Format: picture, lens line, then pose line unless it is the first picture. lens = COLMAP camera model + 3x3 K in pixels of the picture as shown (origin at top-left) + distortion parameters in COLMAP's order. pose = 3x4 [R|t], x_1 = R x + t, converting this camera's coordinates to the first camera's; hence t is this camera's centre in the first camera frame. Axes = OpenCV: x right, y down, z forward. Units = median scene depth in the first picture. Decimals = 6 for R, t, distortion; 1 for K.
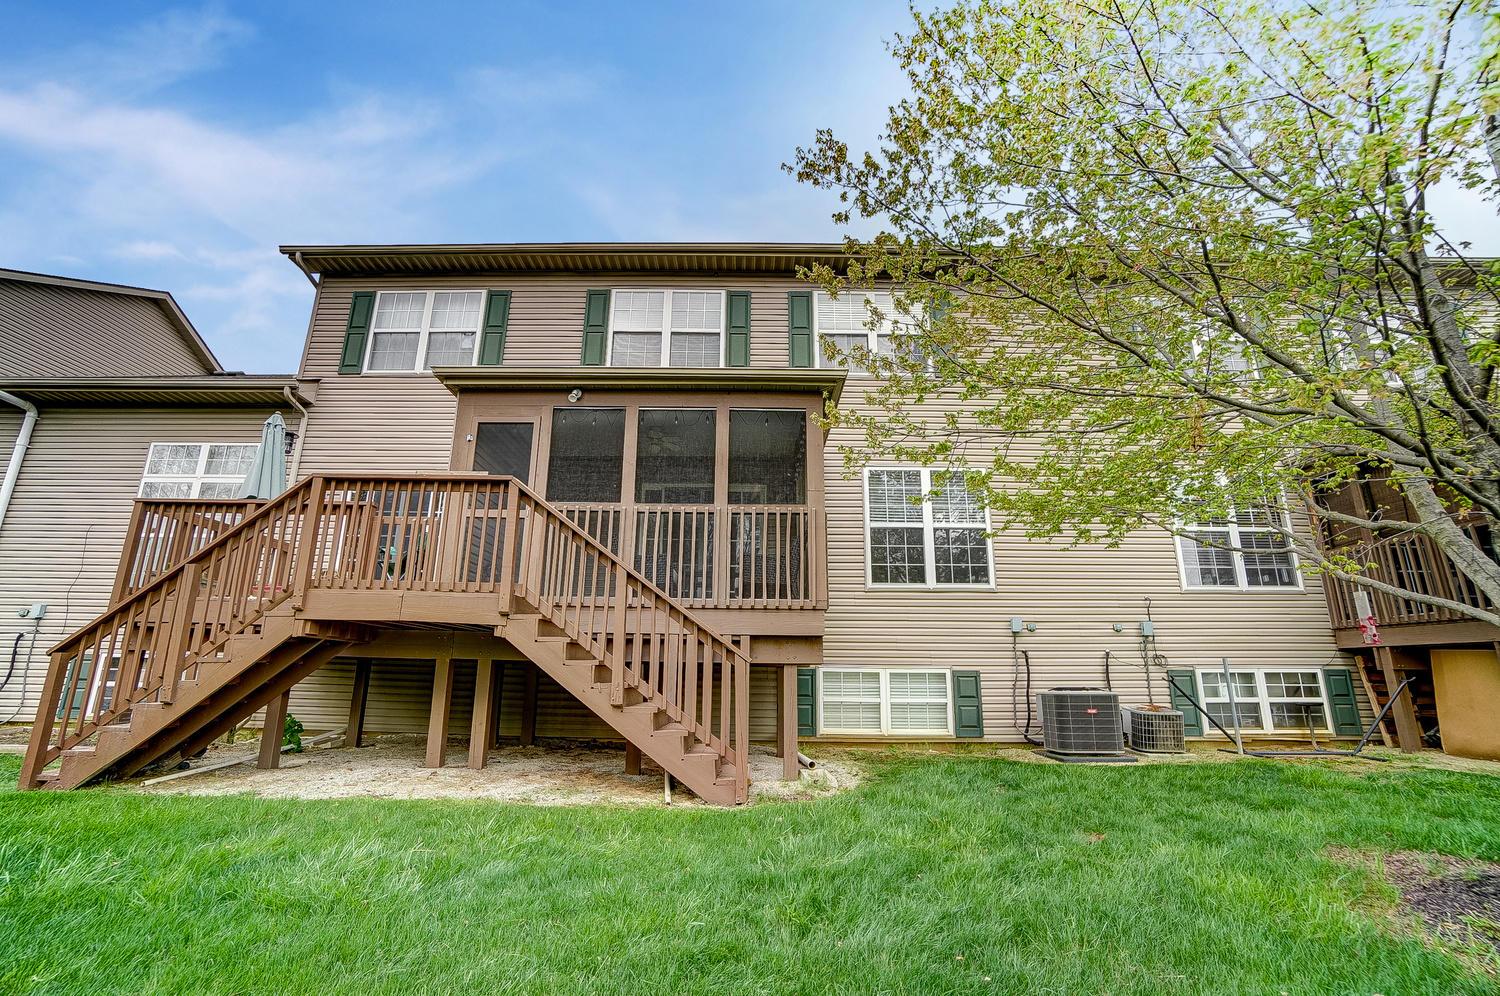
lens RADIAL K [[658.8, 0, 733.4], [0, 658.8, 505.6], [0, 0, 1]] dist [-0.043308, 0.000533]
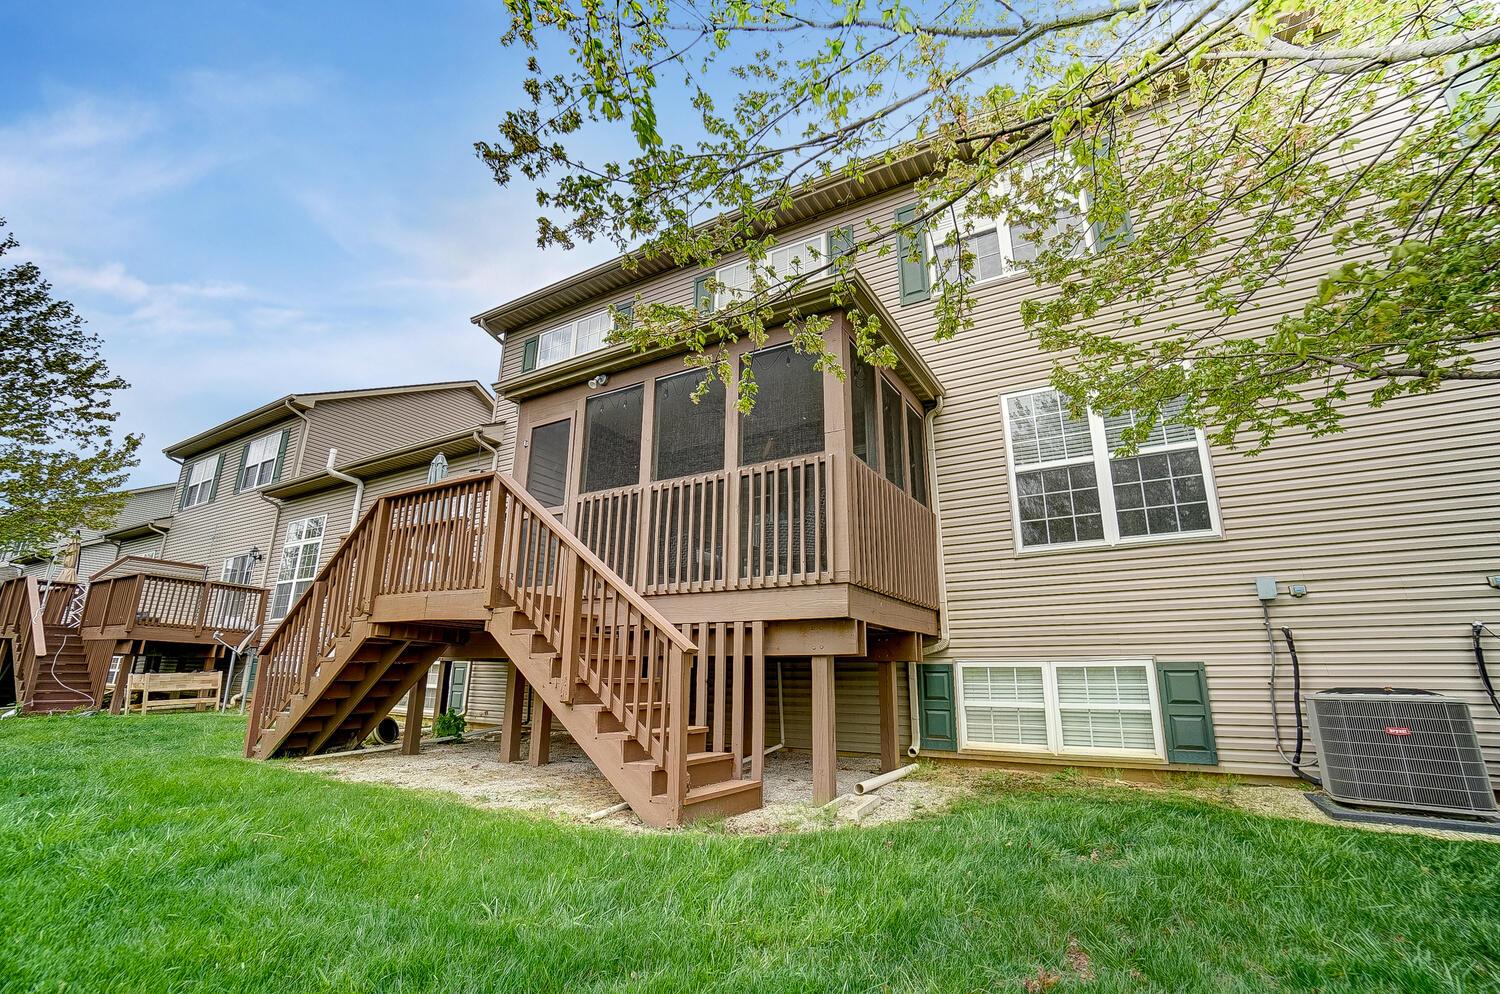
lens RADIAL K [[657.4, 0, 742.1], [0, 657.4, 498.8], [0, 0, 1]] dist [-0.063297, 0.022172]
pose [[0.859082, -0.136267, -0.493365, 0.324940], [0.126600, 0.990529, -0.053138, 0.067393], [0.495933, -0.016810, 0.868198, 0.221650]]
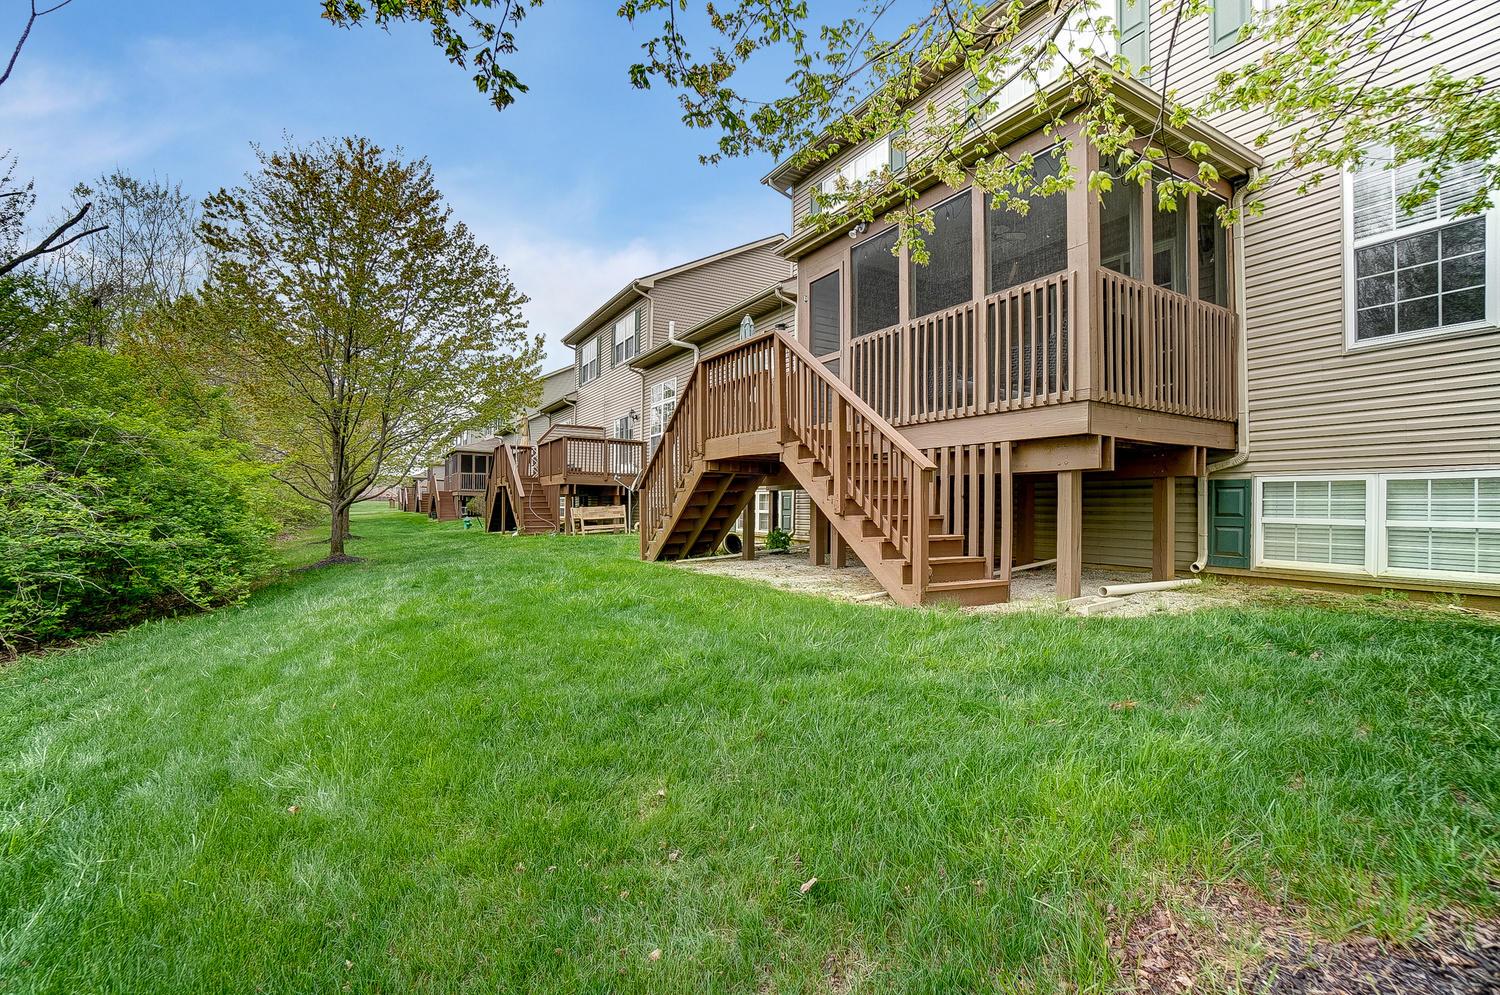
lens RADIAL K [[665.0, 0, 747.4], [0, 665.0, 501.6], [0, 0, 1]] dist [-0.058781, 0.020925]
pose [[0.508844, -0.015326, -0.860722, 0.461912], [0.216145, 0.970087, 0.110508, 0.078894], [0.833282, -0.242272, 0.496936, 0.195288]]
